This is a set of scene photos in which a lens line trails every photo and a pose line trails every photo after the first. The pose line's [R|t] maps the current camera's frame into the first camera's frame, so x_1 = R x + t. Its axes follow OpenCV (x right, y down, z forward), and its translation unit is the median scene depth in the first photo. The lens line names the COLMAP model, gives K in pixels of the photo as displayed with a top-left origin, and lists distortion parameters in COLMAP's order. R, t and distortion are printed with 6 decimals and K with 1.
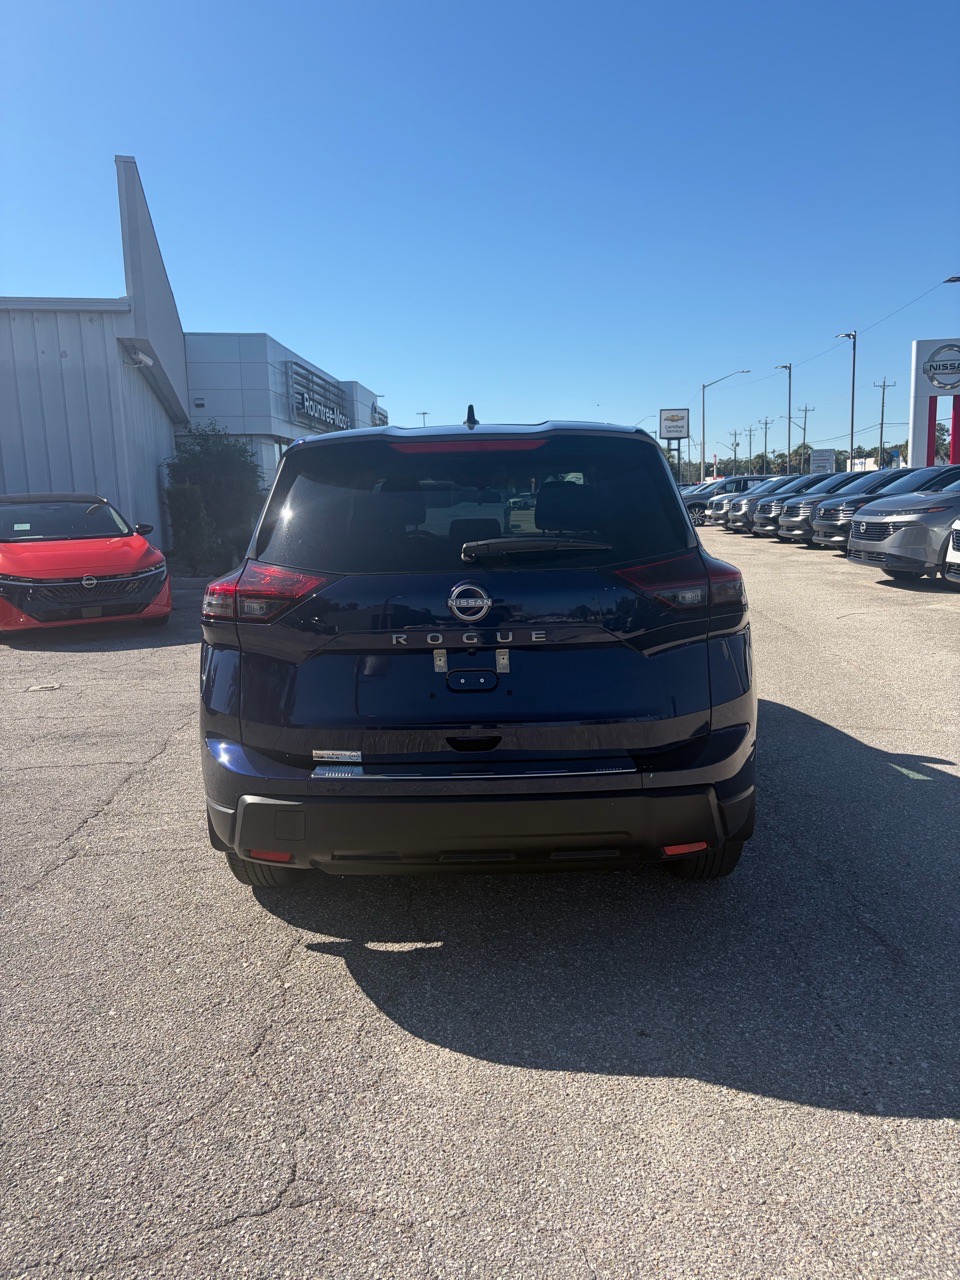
lens RADIAL K [[980.2, 0, 476.1], [0, 980.2, 637.7], [0, 0, 1]] dist [0.015527, -0.003583]
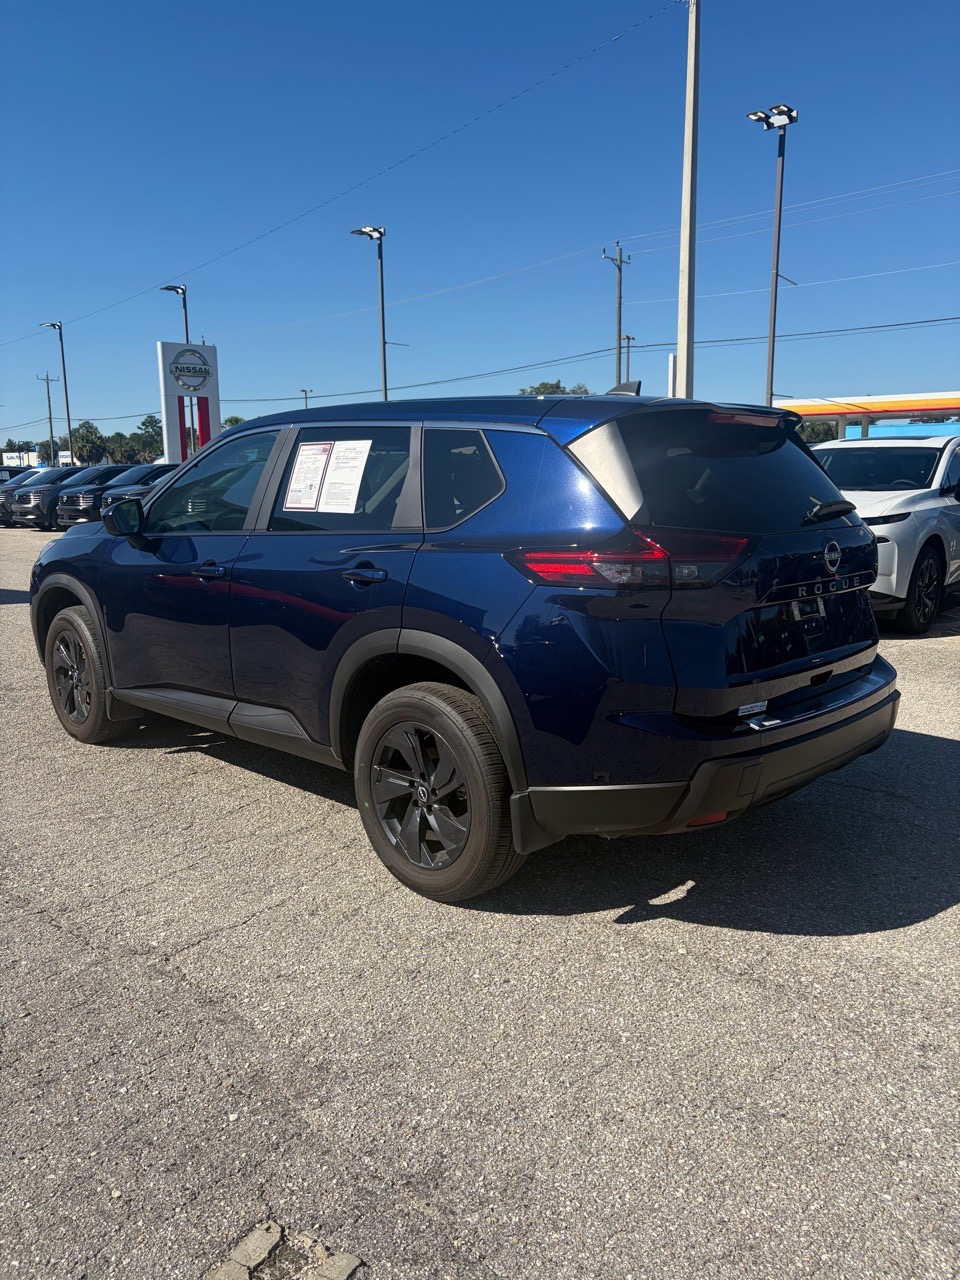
lens RADIAL K [[980.2, 0, 476.4], [0, 980.2, 640.5], [0, 0, 1]] dist [0.015527, -0.003583]
pose [[0.679056, -0.098495, 0.727449, -0.216958], [0.093967, 0.994468, 0.046933, -0.005676], [-0.728048, 0.036486, 0.684555, 0.096105]]
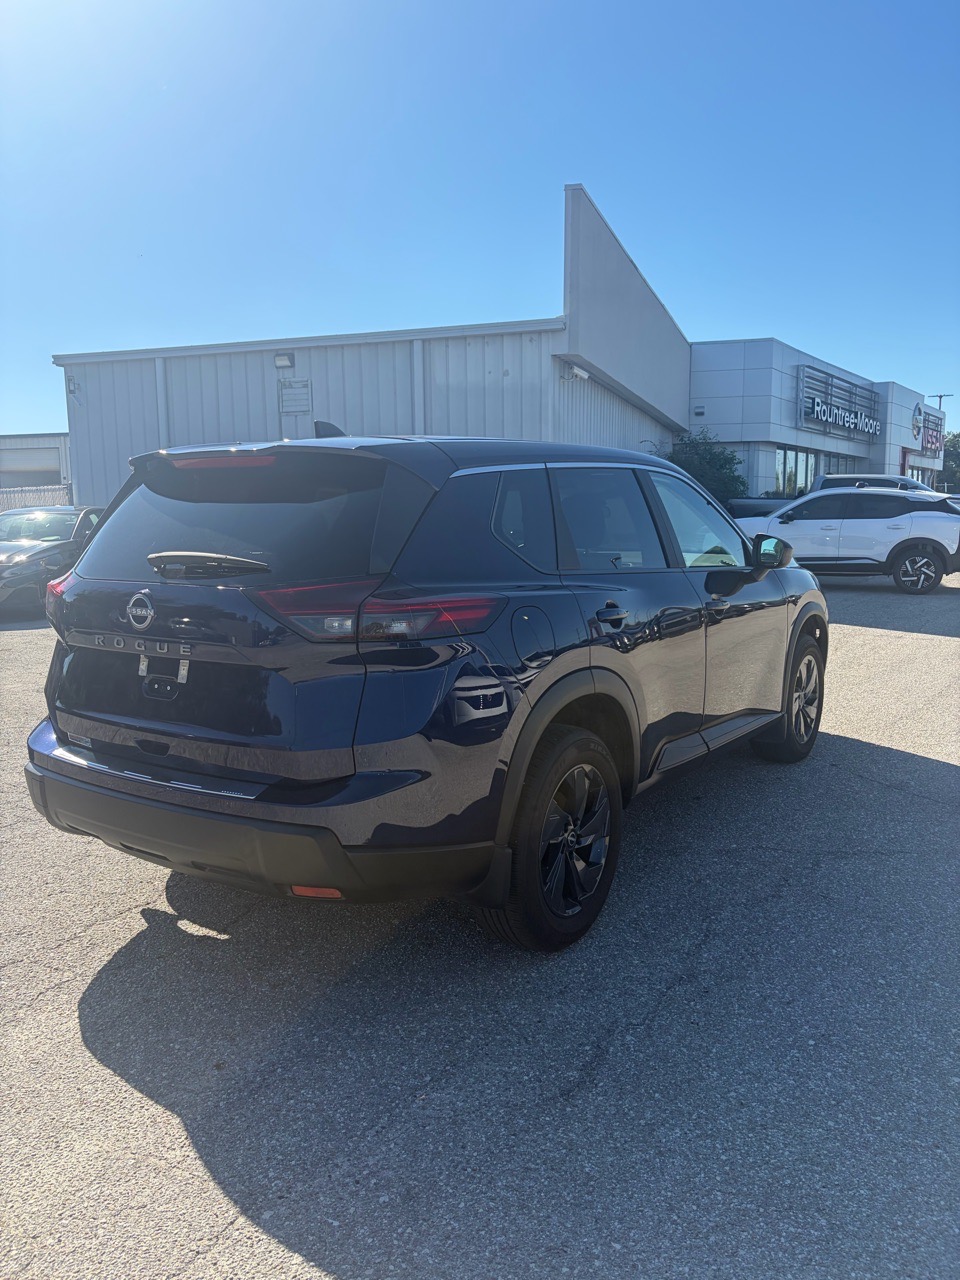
lens RADIAL K [[980.2, 0, 477.0], [0, 980.2, 642.3], [0, 0, 1]] dist [0.015527, -0.003583]
pose [[0.845500, 0.095954, -0.525283, 0.161066], [-0.096941, 0.994958, 0.025713, -0.012314], [0.525102, 0.029181, 0.850539, 0.054232]]
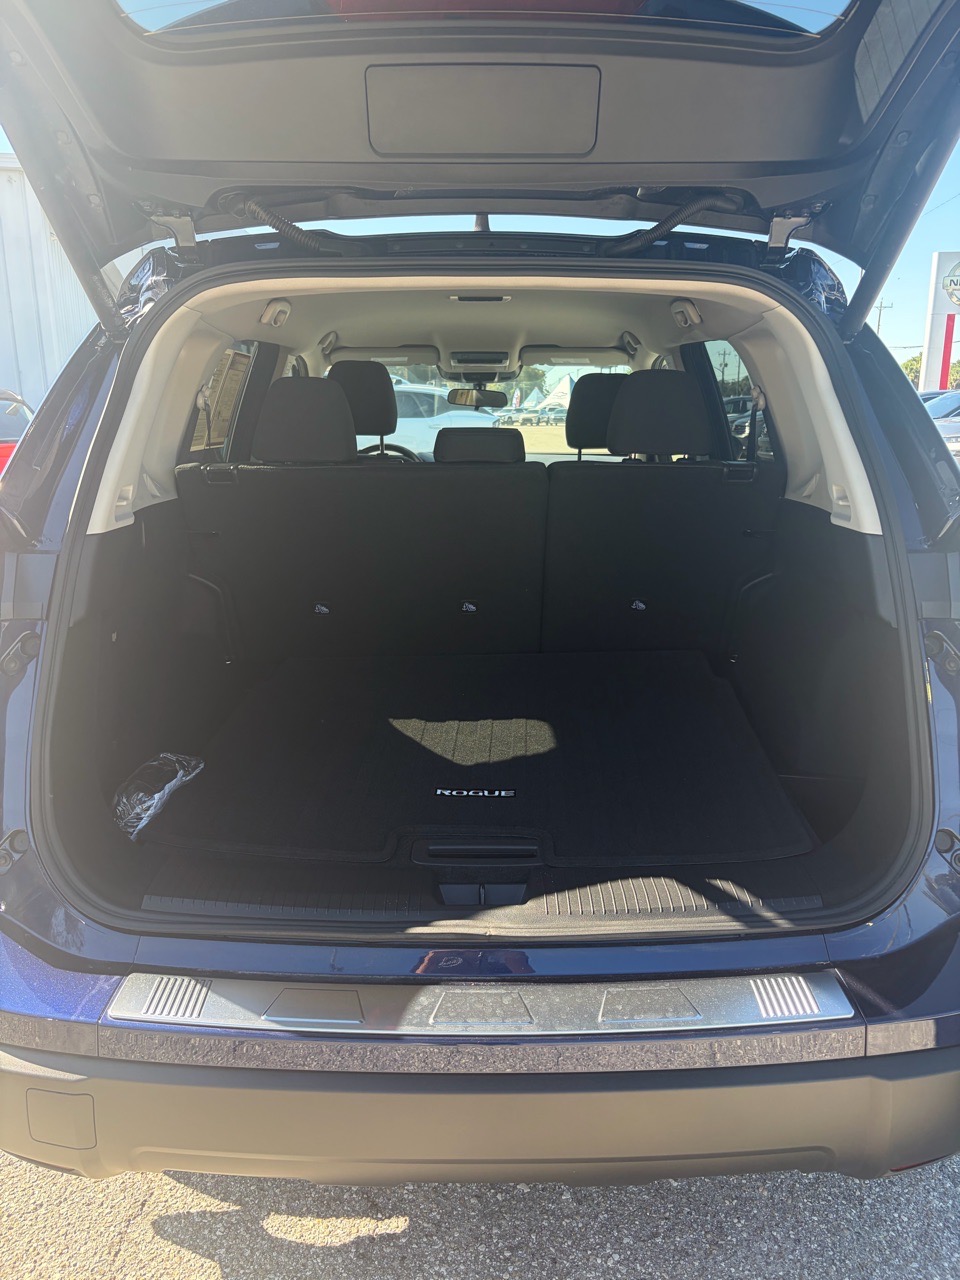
lens RADIAL K [[980.2, 0, 476.9], [0, 980.2, 639.8], [0, 0, 1]] dist [0.015527, -0.003583]
pose [[0.999355, 0.023605, 0.027060, -0.004181], [-0.025826, 0.996055, 0.084896, -0.012241], [-0.024949, -0.085541, 0.996022, 0.110755]]
